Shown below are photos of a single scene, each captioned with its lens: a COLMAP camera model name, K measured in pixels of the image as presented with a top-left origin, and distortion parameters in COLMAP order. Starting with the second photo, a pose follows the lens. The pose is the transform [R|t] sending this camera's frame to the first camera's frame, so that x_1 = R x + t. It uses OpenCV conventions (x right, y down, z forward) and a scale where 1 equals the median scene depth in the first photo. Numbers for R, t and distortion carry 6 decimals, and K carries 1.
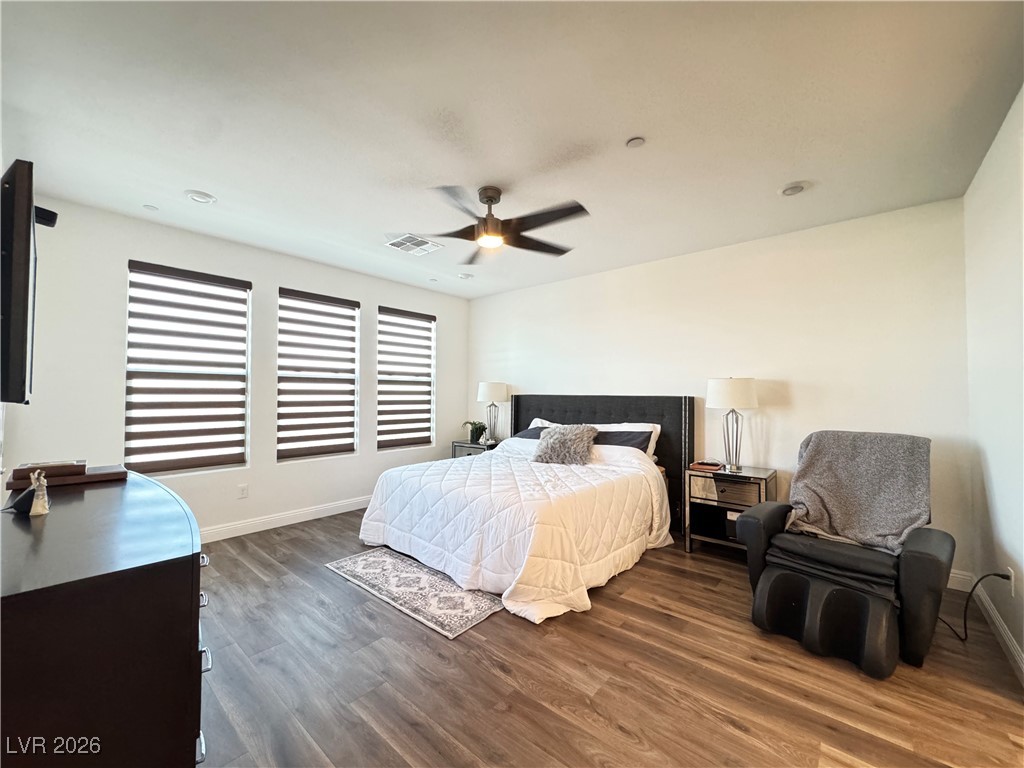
lens RADIAL K [[407.8, 0, 512.0], [0, 407.8, 384.0], [0, 0, 1]] dist [0.000177, -0.000008]
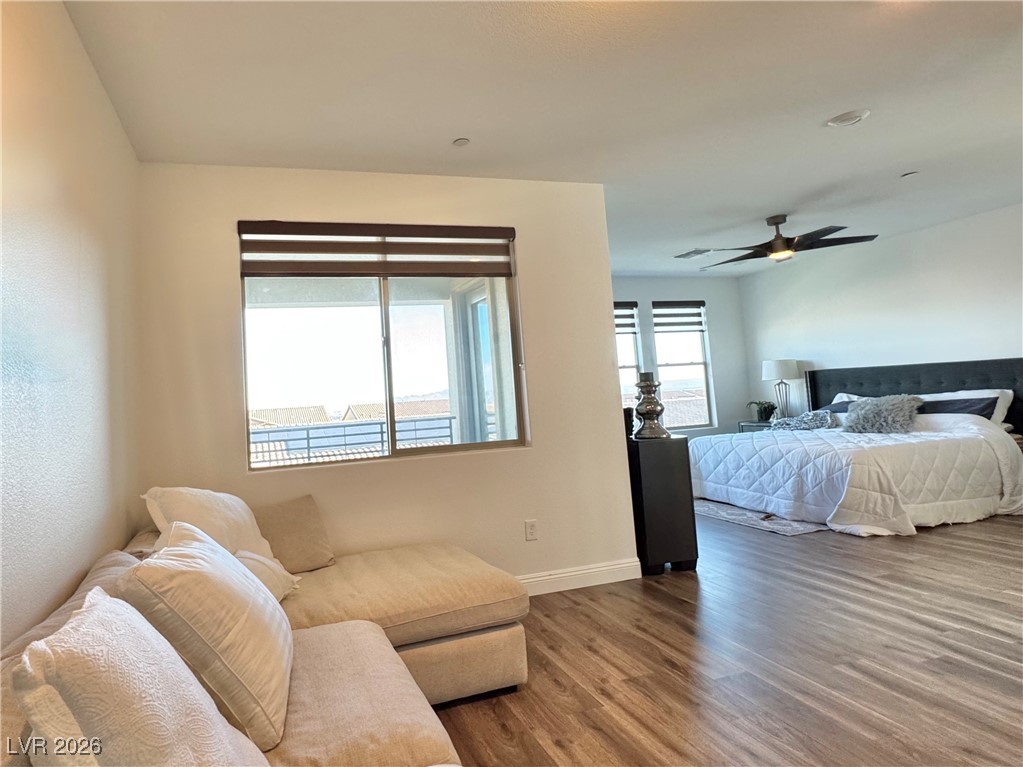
lens RADIAL K [[411.7, 0, 512.0], [0, 411.7, 356.0], [0, 0, 1]] dist [-0.001874, -0.000795]
pose [[0.819361, -0.096392, -0.565115, -0.030854], [0.076342, 0.995330, -0.059084, -0.007523], [0.568171, 0.005269, 0.822893, -0.386719]]
